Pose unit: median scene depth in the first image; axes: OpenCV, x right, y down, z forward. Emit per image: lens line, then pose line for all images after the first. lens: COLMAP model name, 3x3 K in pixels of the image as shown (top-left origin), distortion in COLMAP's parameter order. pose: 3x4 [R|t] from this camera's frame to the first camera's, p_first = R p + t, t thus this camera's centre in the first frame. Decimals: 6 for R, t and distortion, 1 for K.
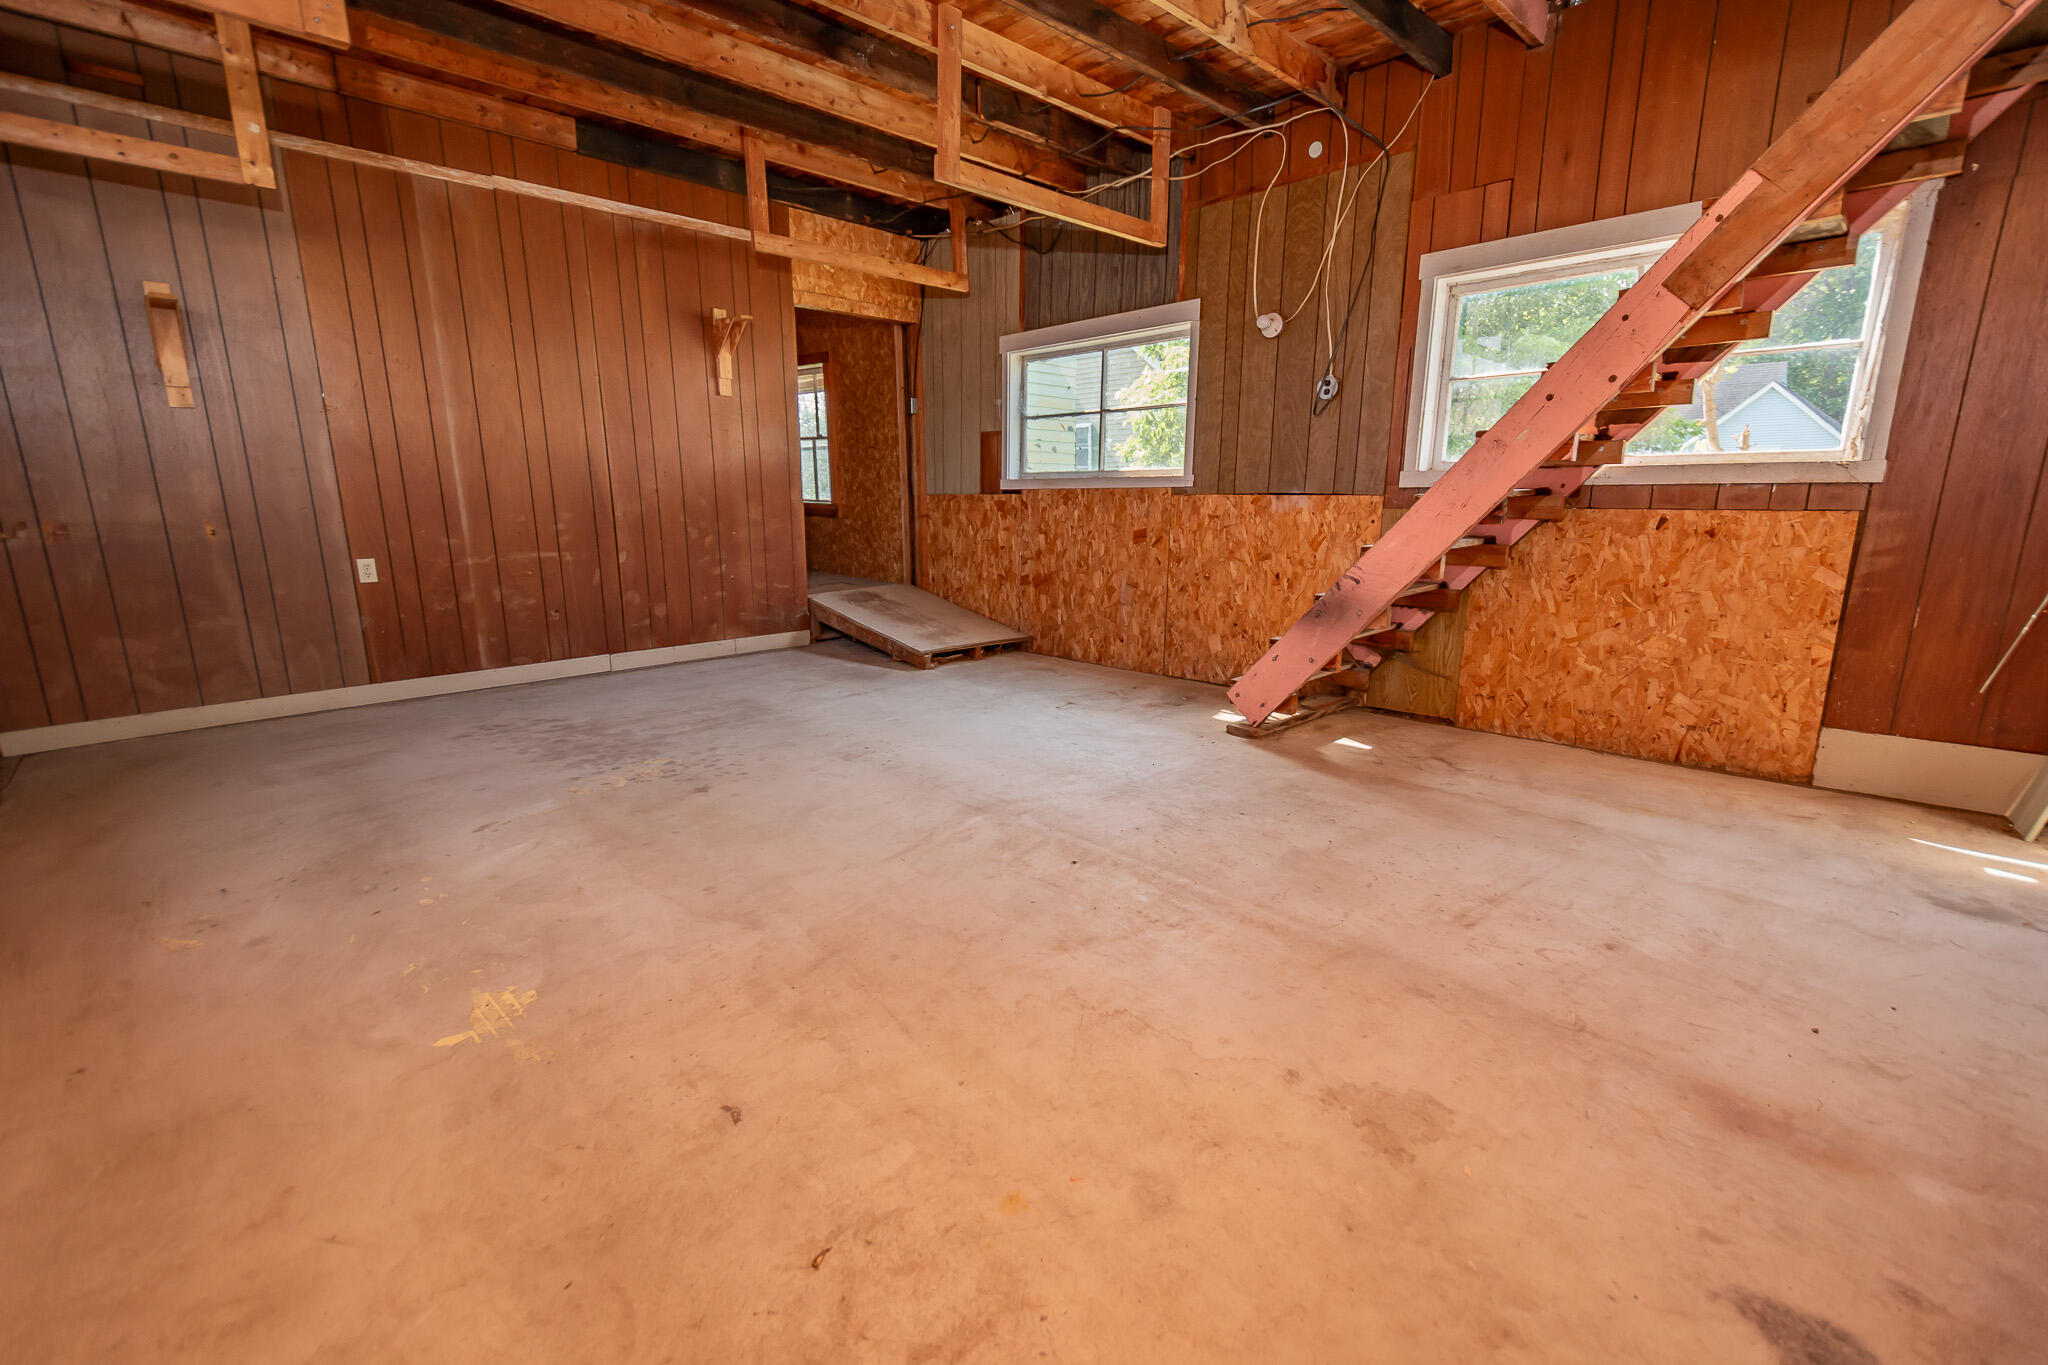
lens RADIAL K [[932.8, 0, 1026.3], [0, 932.8, 691.4], [0, 0, 1]] dist [0.014719, -0.003589]
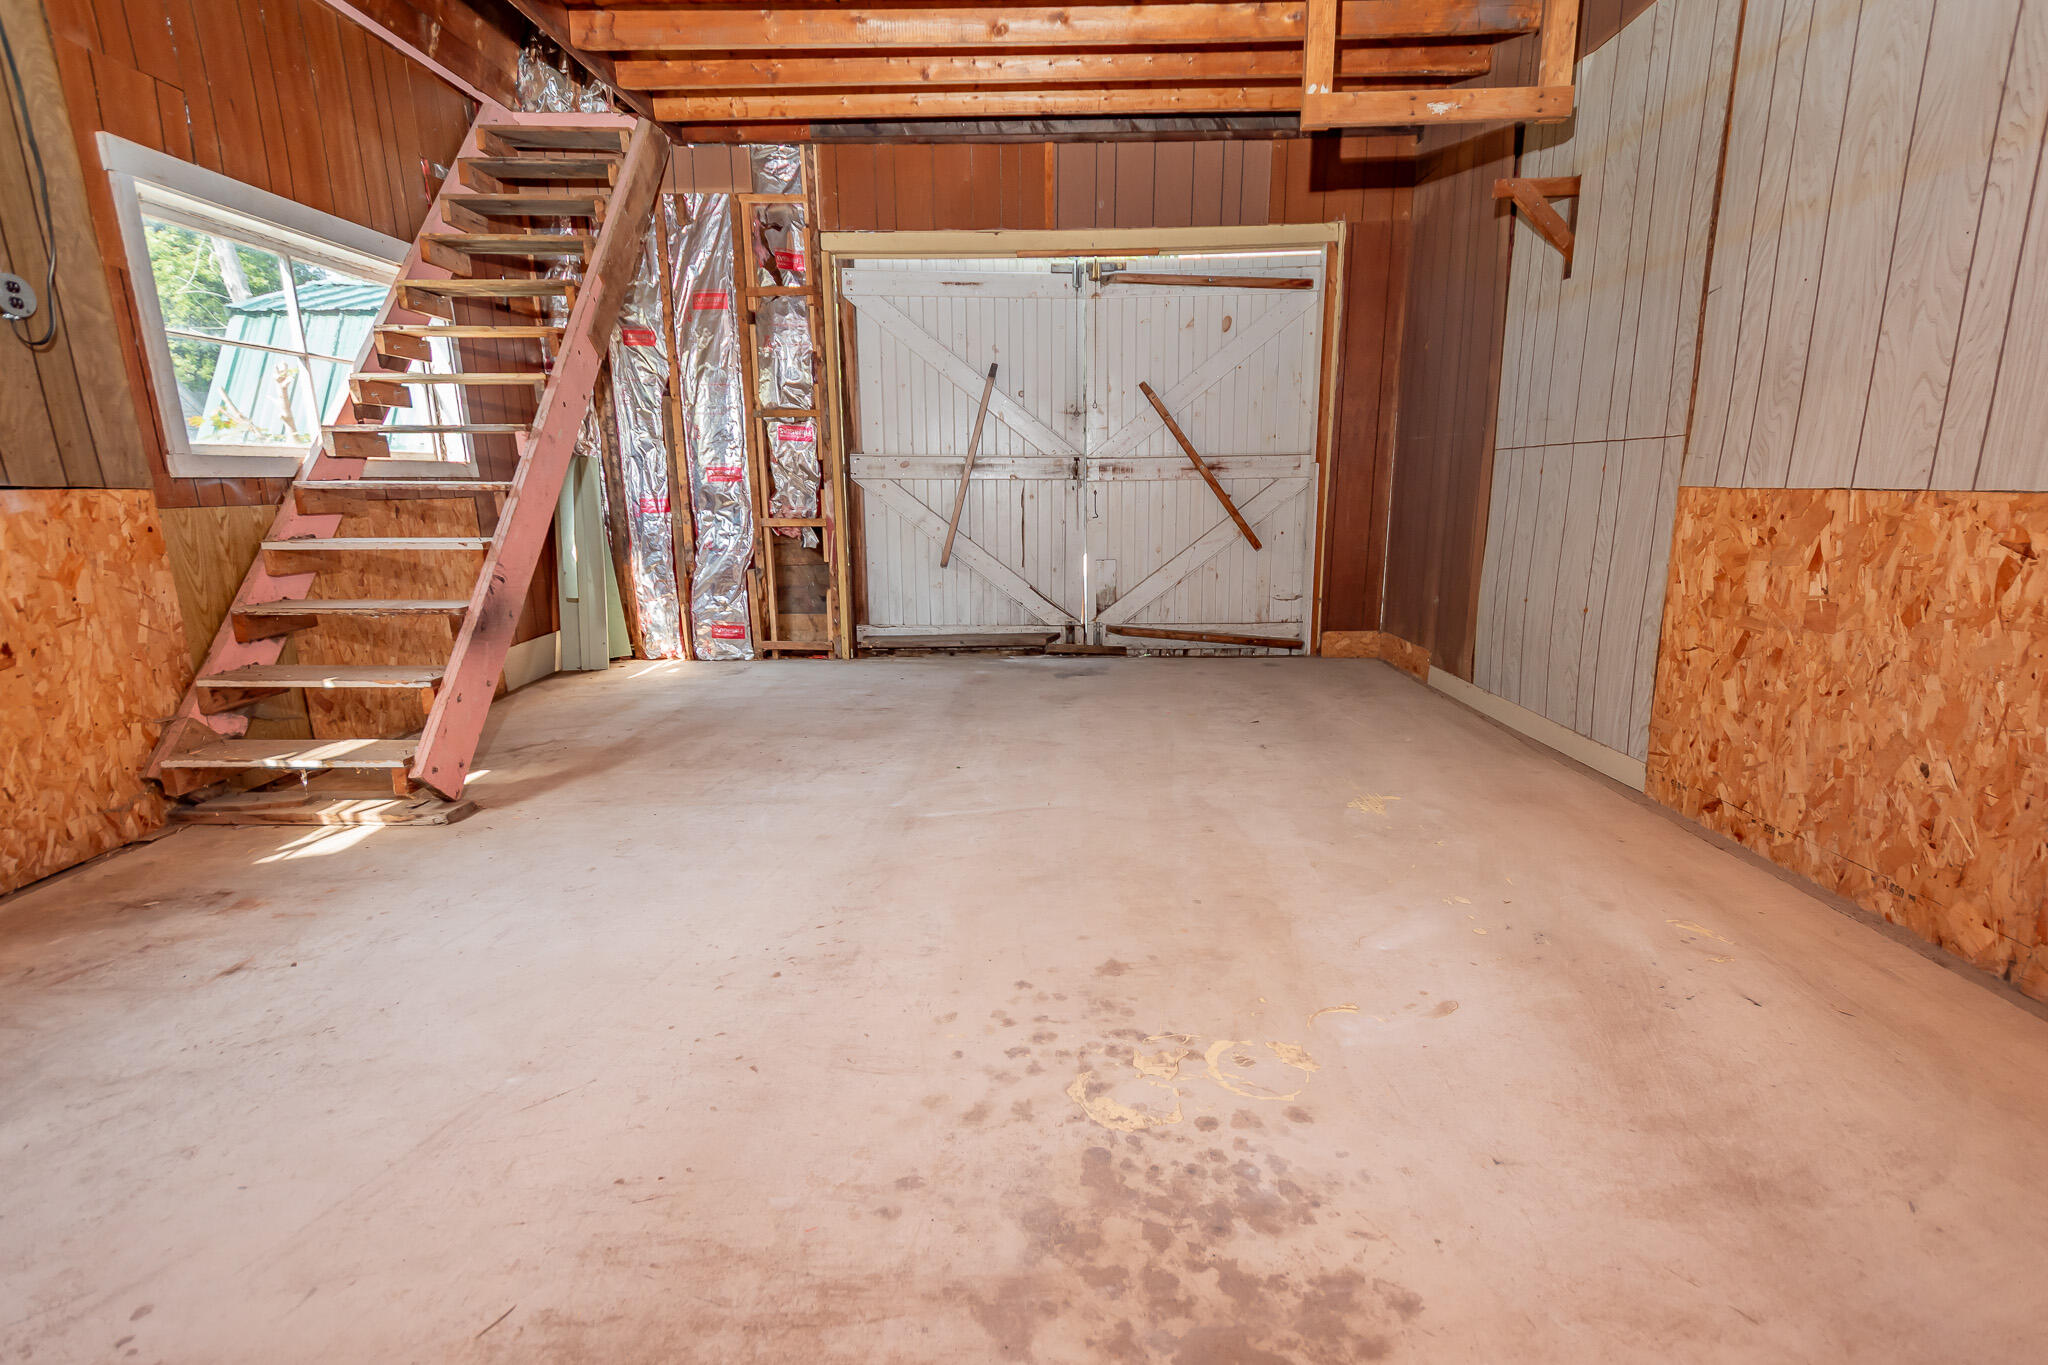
lens RADIAL K [[932.8, 0, 1027.5], [0, 932.8, 688.7], [0, 0, 1]] dist [0.014719, -0.003589]
pose [[-0.721158, -0.141715, 0.678121, -0.659498], [0.156911, 0.920001, 0.359132, -0.275263], [-0.674767, 0.365396, -0.641229, 1.292358]]
